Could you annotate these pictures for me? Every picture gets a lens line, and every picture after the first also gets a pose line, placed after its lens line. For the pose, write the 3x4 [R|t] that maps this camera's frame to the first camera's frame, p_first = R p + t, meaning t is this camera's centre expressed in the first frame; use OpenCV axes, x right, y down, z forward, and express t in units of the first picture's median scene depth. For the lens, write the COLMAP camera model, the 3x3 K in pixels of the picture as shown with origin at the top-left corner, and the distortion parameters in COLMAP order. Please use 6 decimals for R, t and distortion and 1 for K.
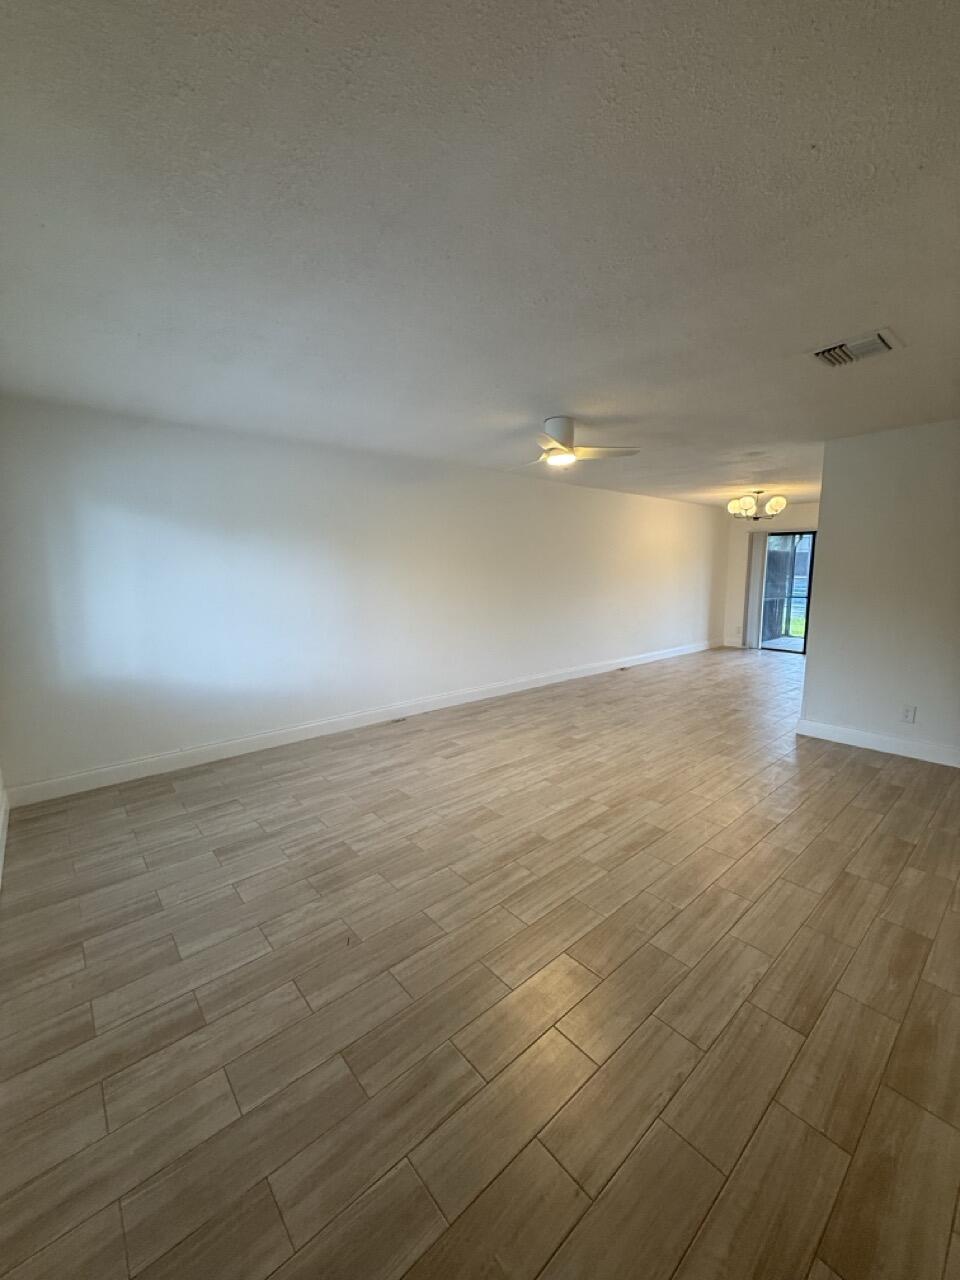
lens RADIAL K [[511.0, 0, 480.0], [0, 511.0, 640.0], [0, 0, 1]] dist [-0.002035, 0.000217]
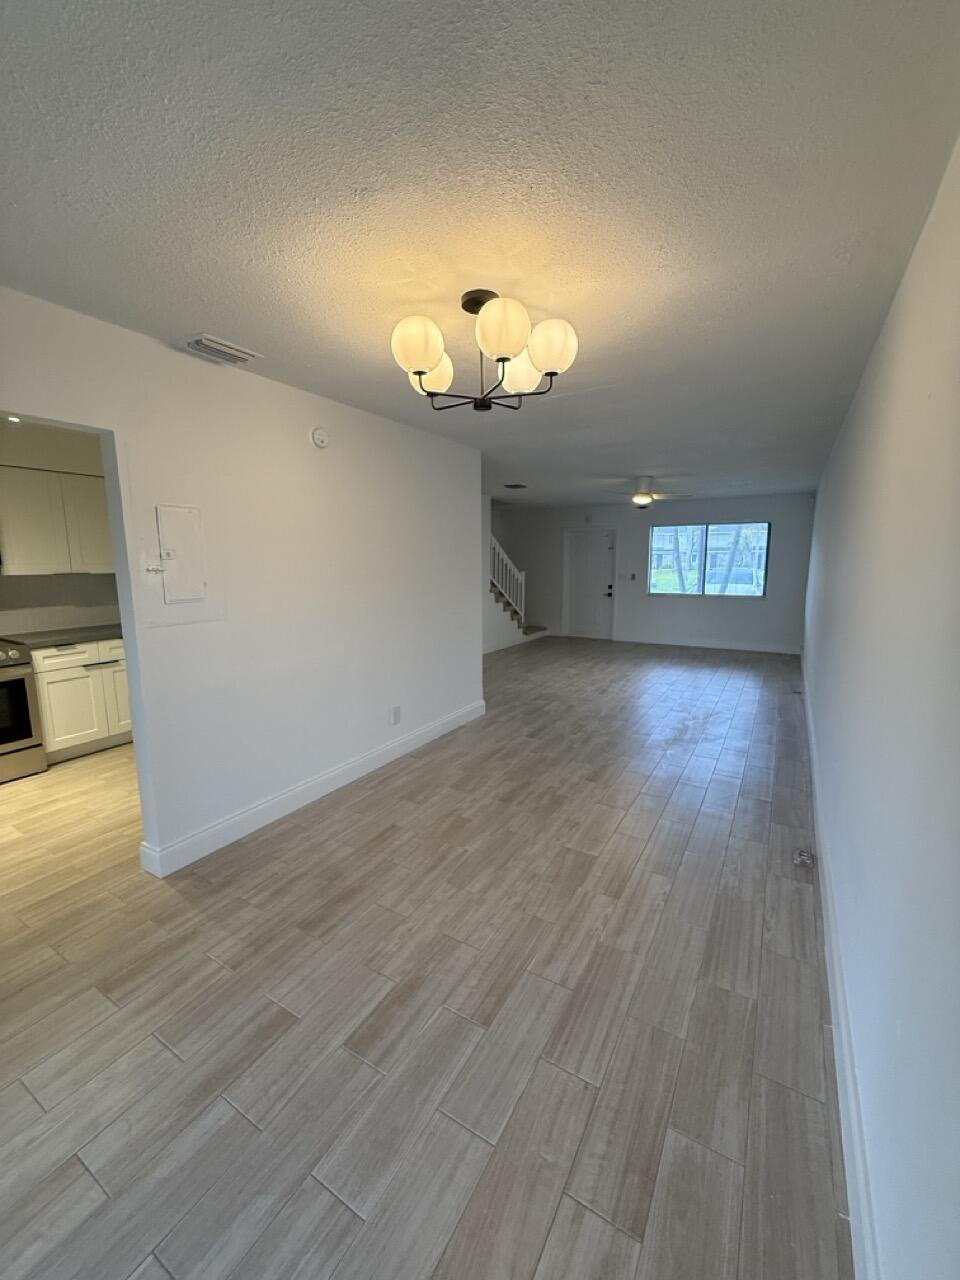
lens RADIAL K [[518.0, 0, 483.4], [0, 518.0, 632.7], [0, 0, 1]] dist [-0.002535, -0.000054]
pose [[-0.945960, 0.057248, -0.319191, 1.394074], [-0.033780, 0.961544, 0.272565, -0.417327], [0.322520, 0.268618, -0.907648, 2.819976]]
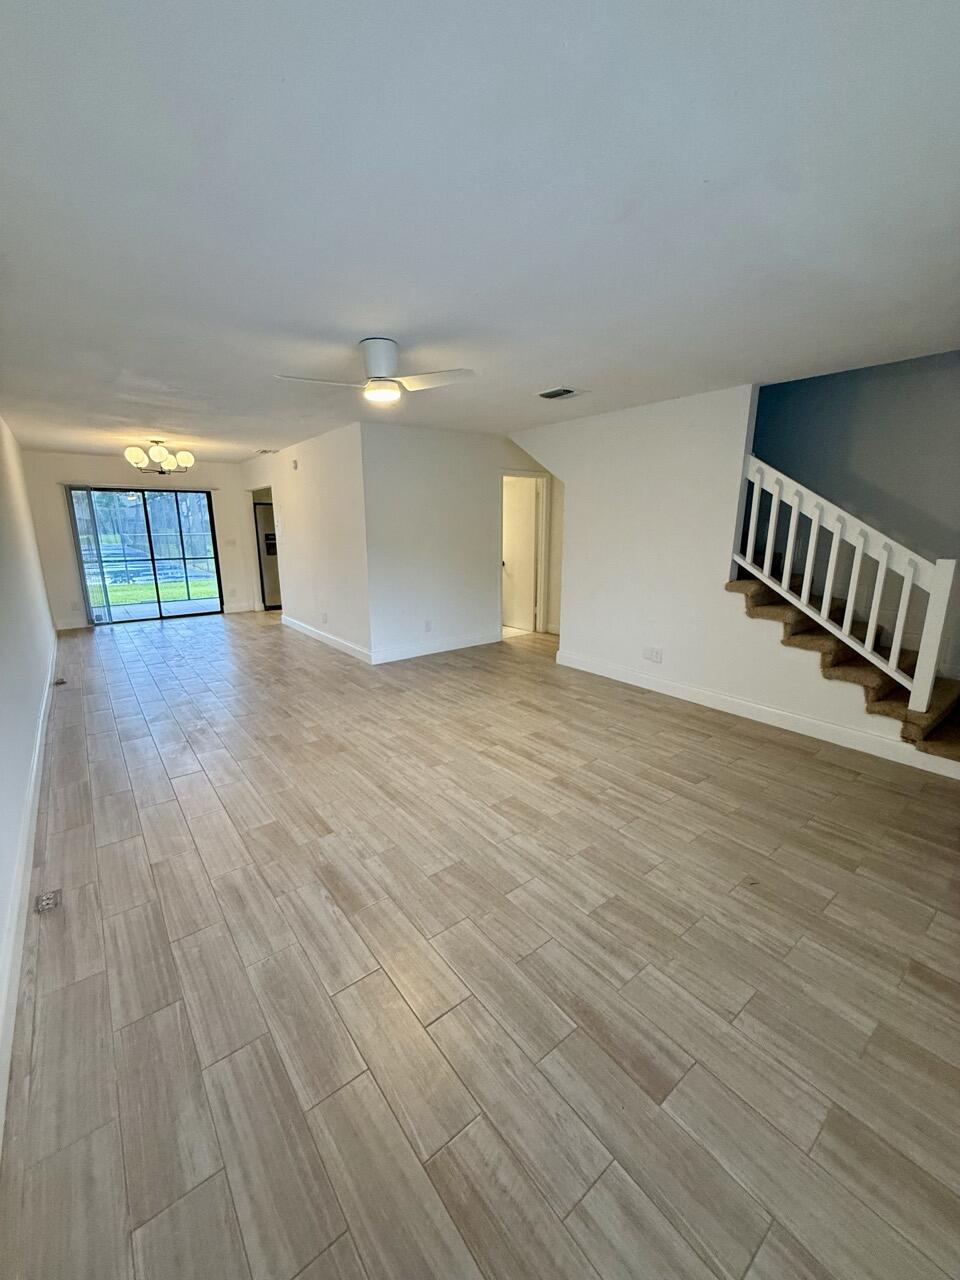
lens RADIAL K [[511.0, 0, 480.0], [0, 511.0, 640.0], [0, 0, 1]] dist [-0.002035, 0.000217]
pose [[0.043630, -0.217741, 0.975031, -0.785880], [0.143591, 0.967194, 0.209566, -0.134690], [-0.988675, 0.130862, 0.073465, 0.920698]]
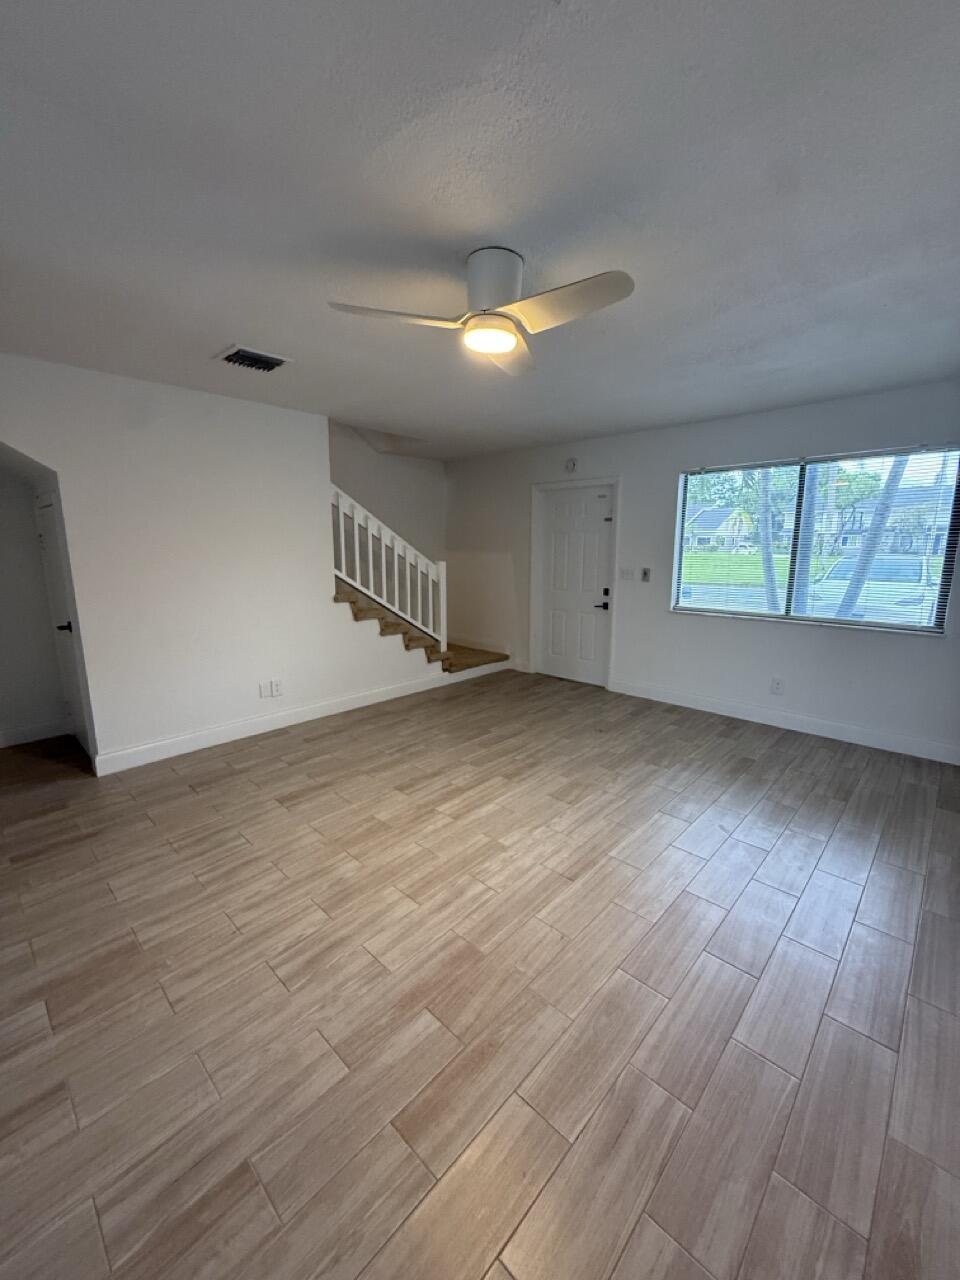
lens RADIAL K [[511.0, 0, 480.0], [0, 511.0, 640.0], [0, 0, 1]] dist [-0.002035, 0.000217]
pose [[-0.995507, 0.026446, -0.090918, 0.248018], [-0.004785, 0.944924, 0.327255, -0.256539], [0.094565, 0.326220, -0.940552, 1.760730]]
